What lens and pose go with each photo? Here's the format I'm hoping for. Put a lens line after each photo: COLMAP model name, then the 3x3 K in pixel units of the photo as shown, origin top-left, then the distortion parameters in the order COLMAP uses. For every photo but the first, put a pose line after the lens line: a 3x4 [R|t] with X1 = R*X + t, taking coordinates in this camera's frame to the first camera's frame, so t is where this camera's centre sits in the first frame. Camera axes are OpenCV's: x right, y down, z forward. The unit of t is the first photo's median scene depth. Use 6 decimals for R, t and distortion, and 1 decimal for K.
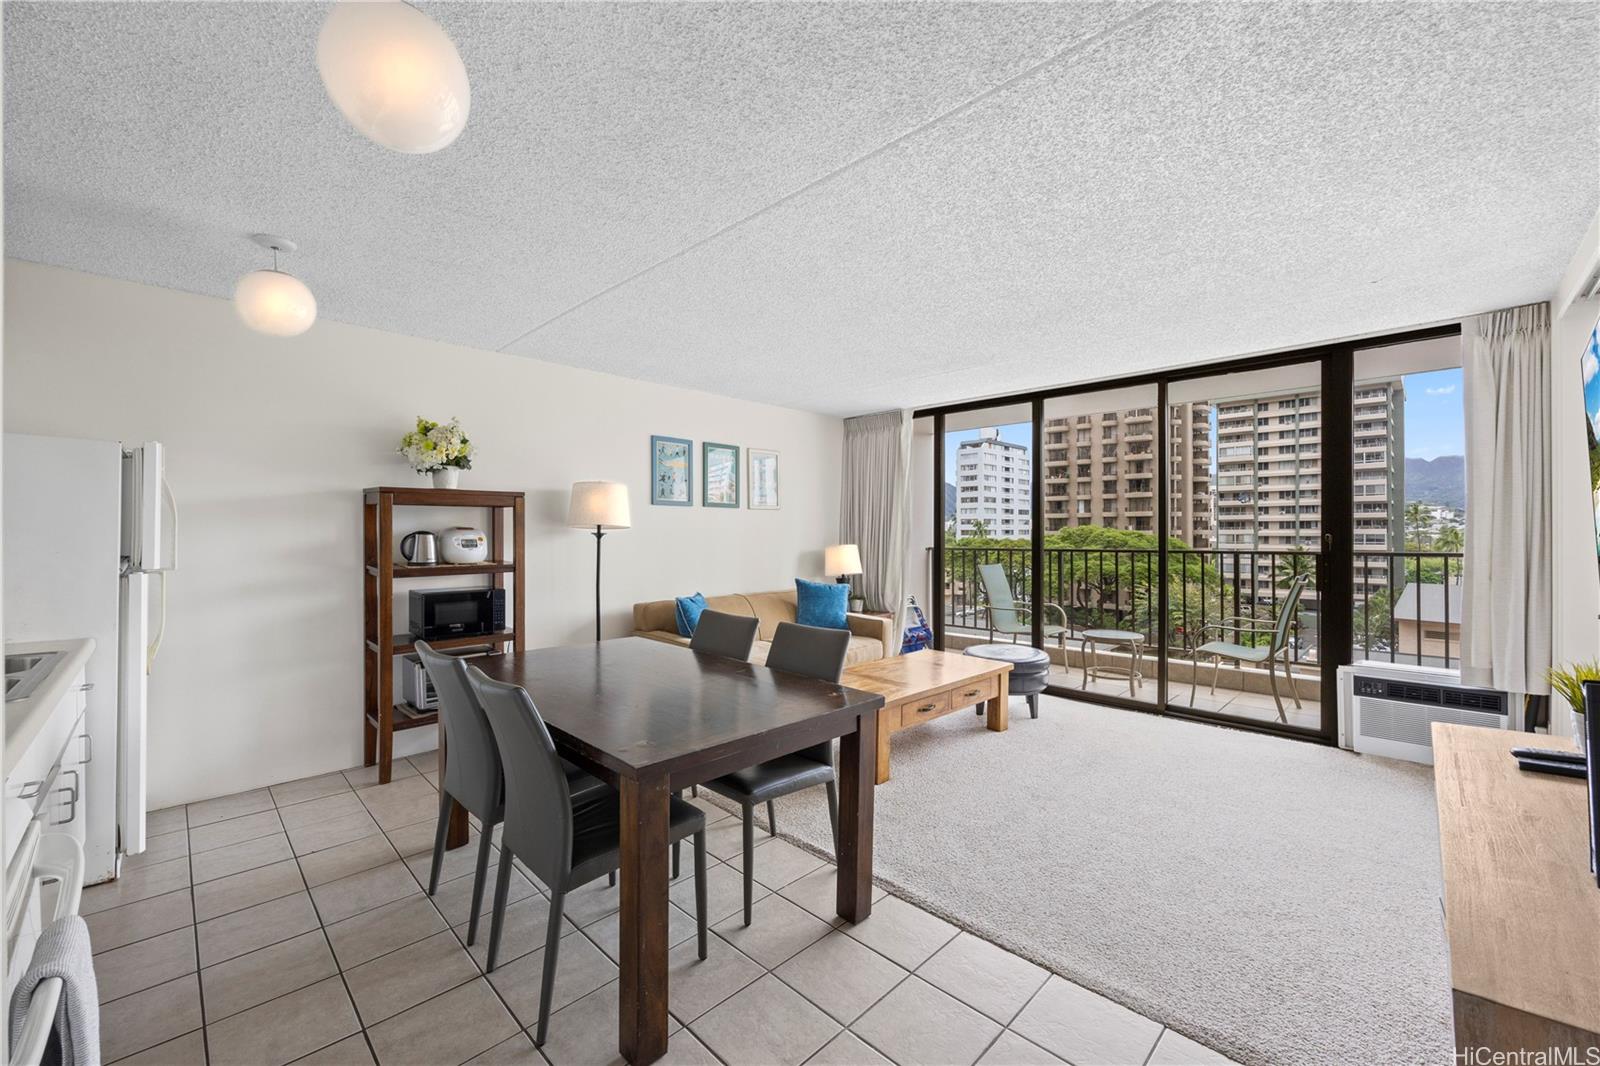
lens RADIAL K [[631.4, 0, 786.9], [0, 631.4, 536.8], [0, 0, 1]] dist [-0.008815, 0.001310]
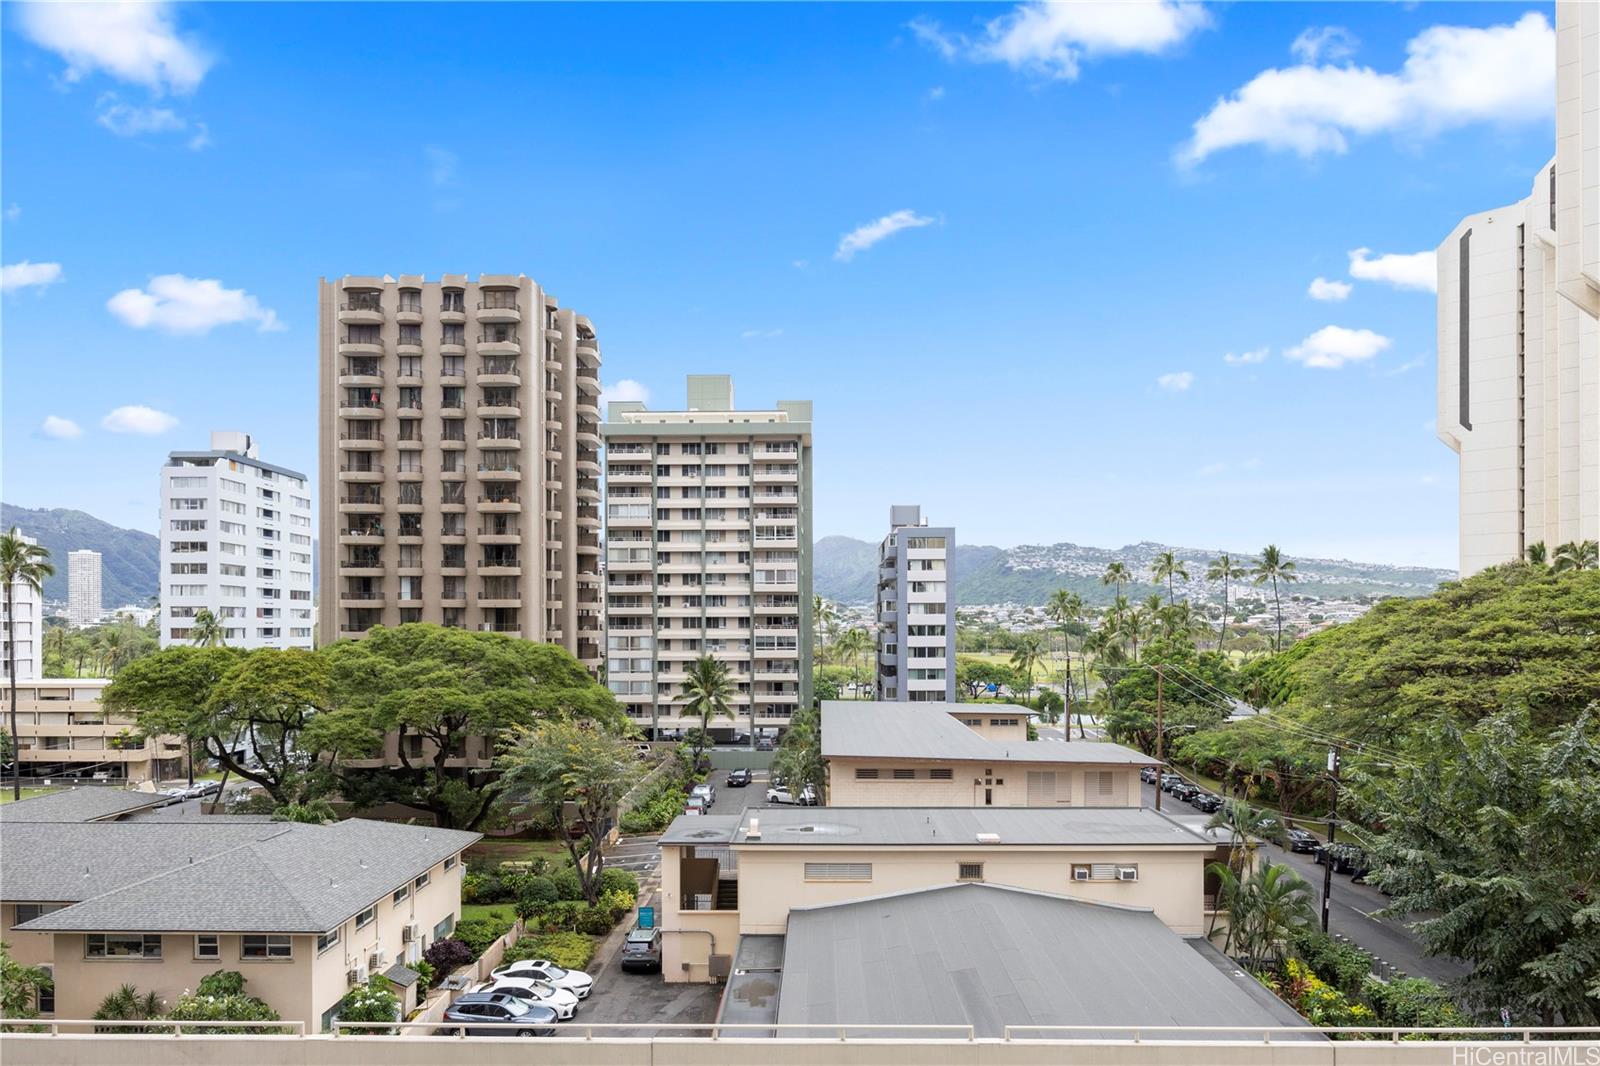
lens RADIAL K [[1107.7, 0, 787.8], [0, 1107.7, 628.9], [0, 0, 1]] dist [0.000277, 0.004188]
pose [[0.715536, 0.002405, 0.698572, 0.426027], [0.003425, 0.999970, -0.006950, -0.070539], [-0.698568, 0.007366, 0.715506, 1.094575]]
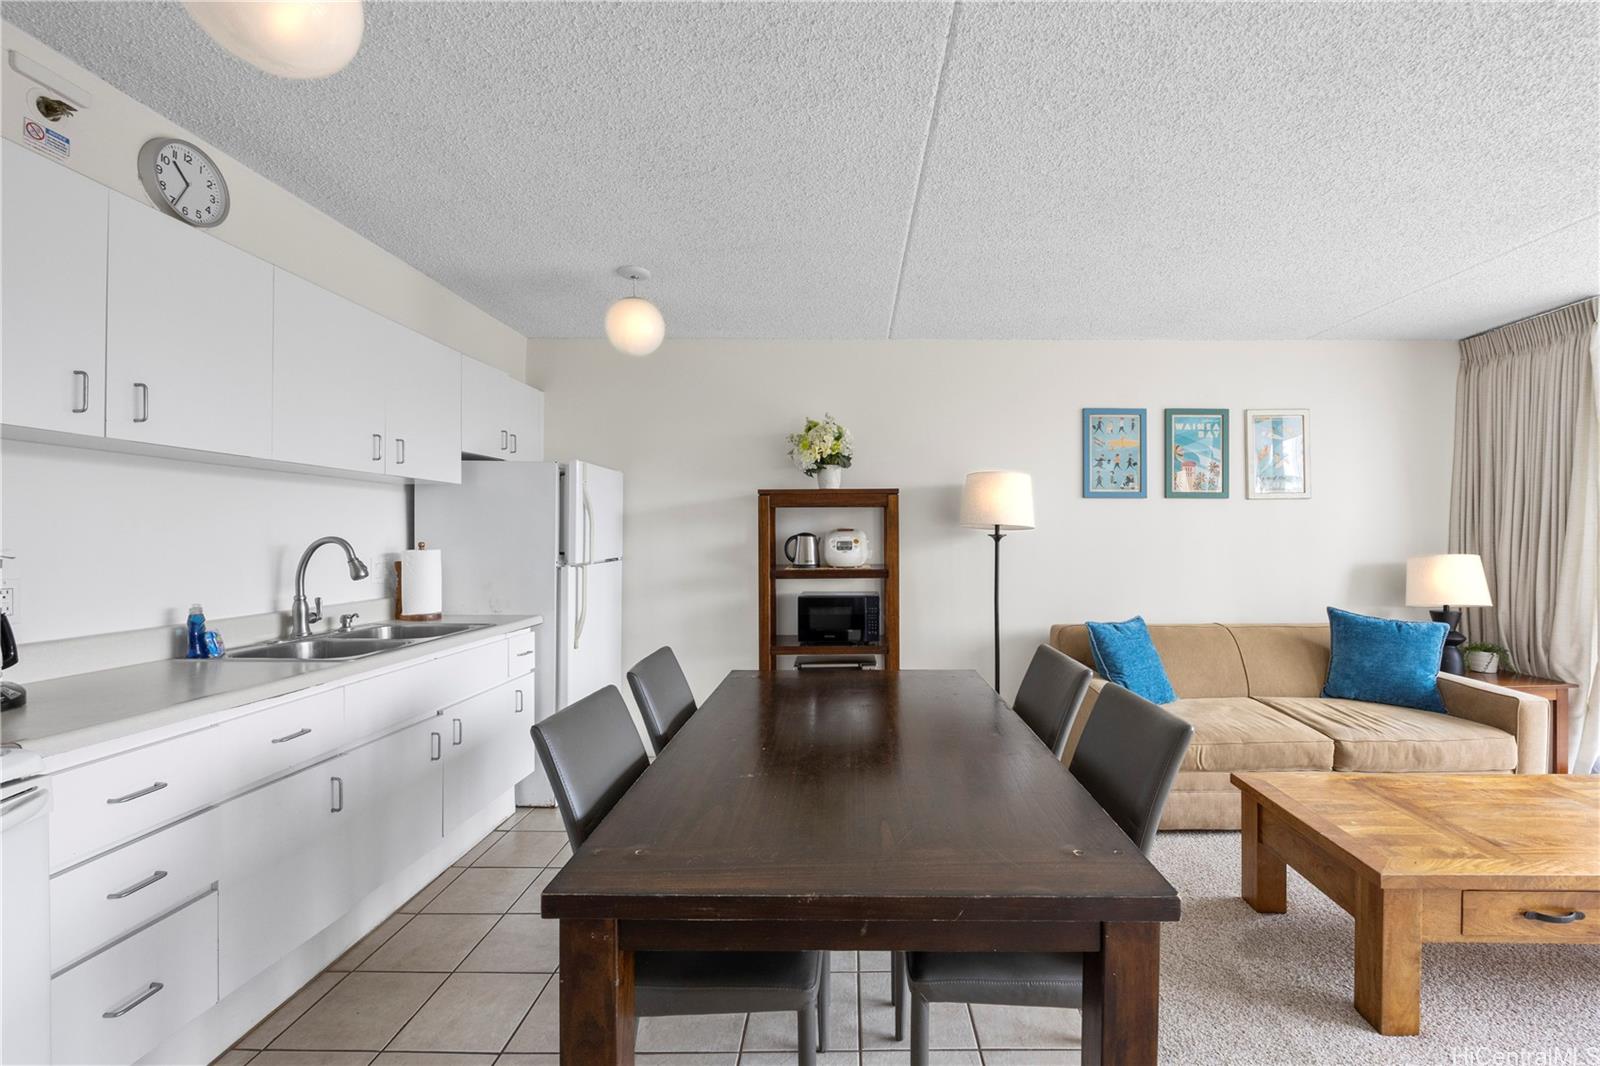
lens RADIAL K [[647.5, 0, 851.2], [0, 647.5, 539.1], [0, 0, 1]] dist [-0.003528, -0.001334]
pose [[0.718041, 0.000255, -0.696001, 0.108482], [-0.003284, 0.999990, -0.003022, 0.002181], [0.695994, 0.004456, 0.718034, 0.189405]]
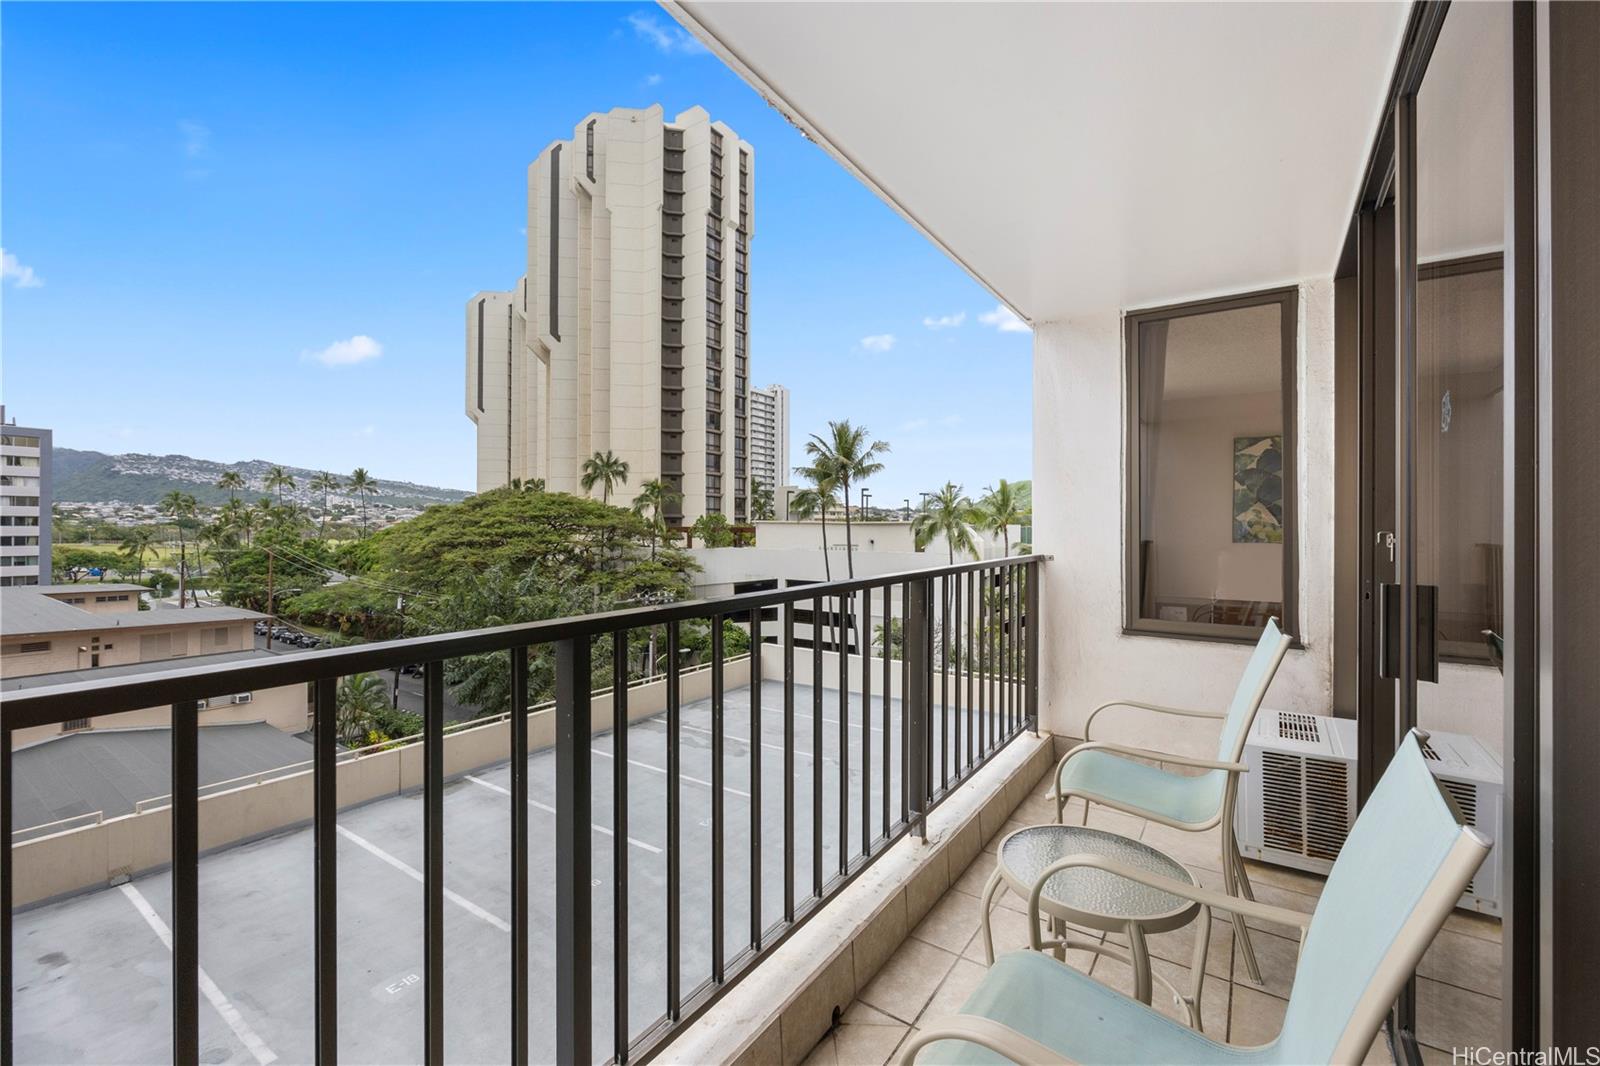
lens RADIAL K [[667.0, 0, 805.3], [0, 667.0, 529.7], [0, 0, 1]] dist [-0.005451, -0.000443]
pose [[-0.203754, -0.000523, 0.979022, 0.261157], [0.000194, 1.000000, 0.000575, -0.000896], [-0.979022, 0.000307, -0.203754, 1.034263]]
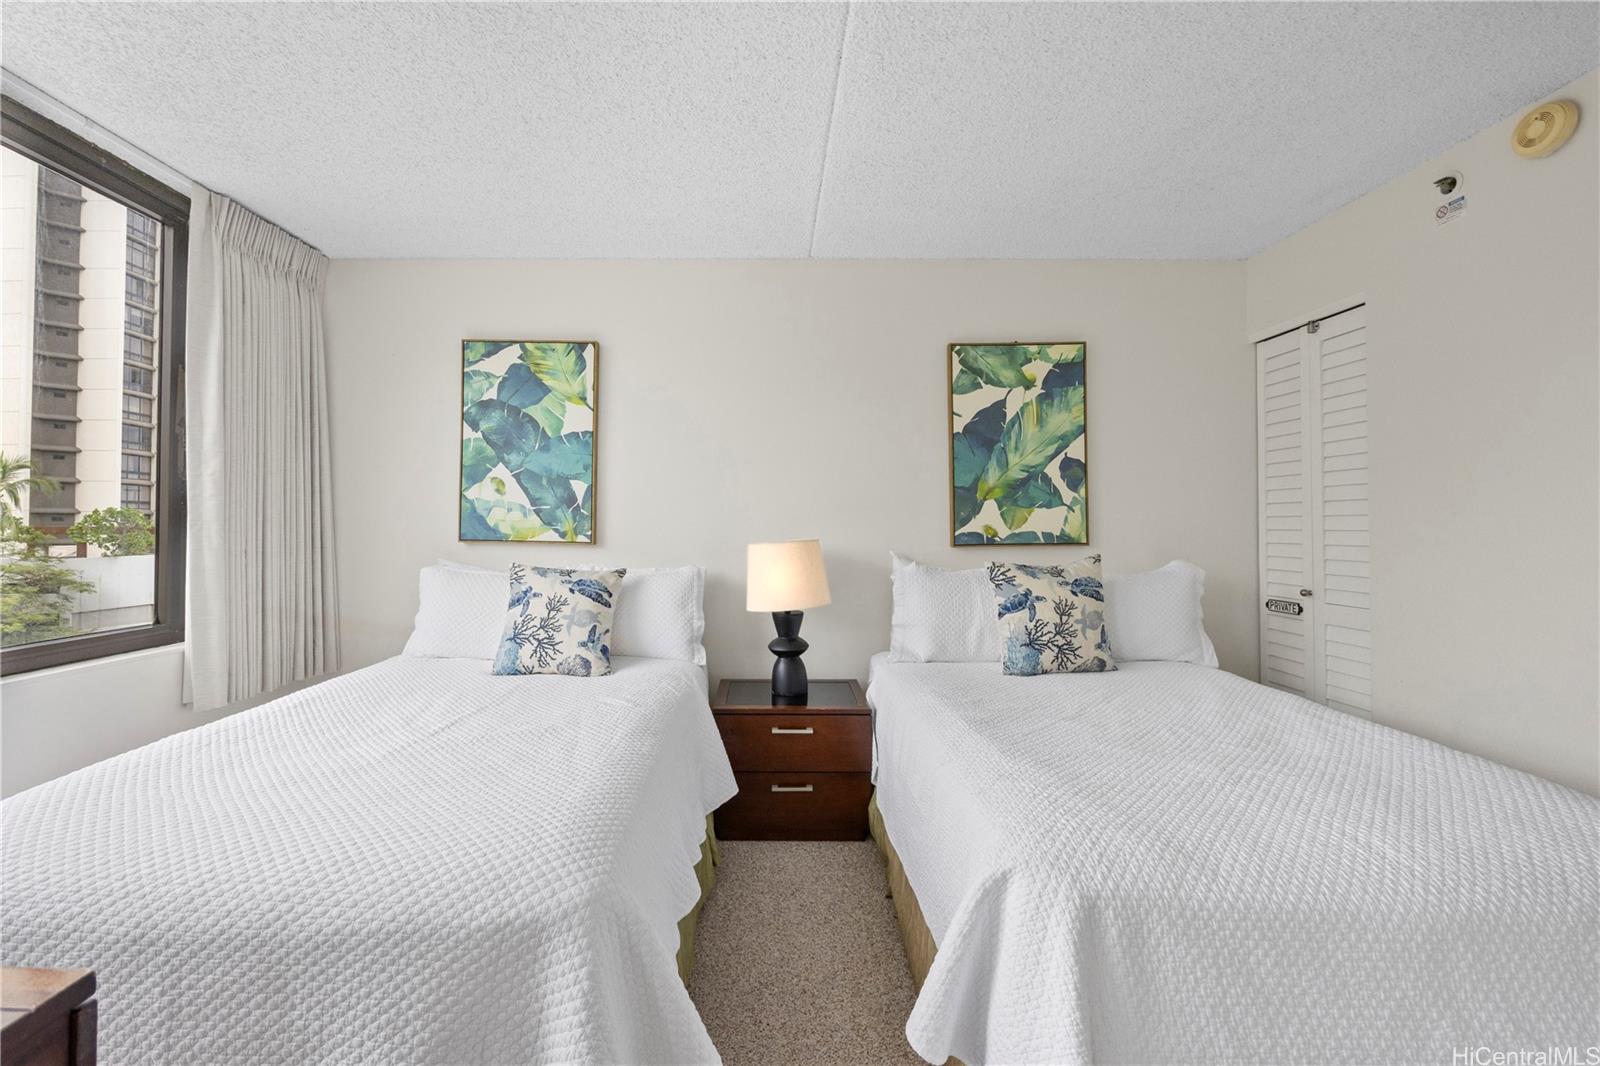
lens RADIAL K [[667.0, 0, 777.0], [0, 667.0, 516.1], [0, 0, 1]] dist [-0.005451, -0.000443]
pose [[-0.719847, 0.015330, 0.693964, 0.571113], [0.006352, 0.999860, -0.015499, 0.008398], [-0.694104, -0.006749, -0.719843, 0.412182]]
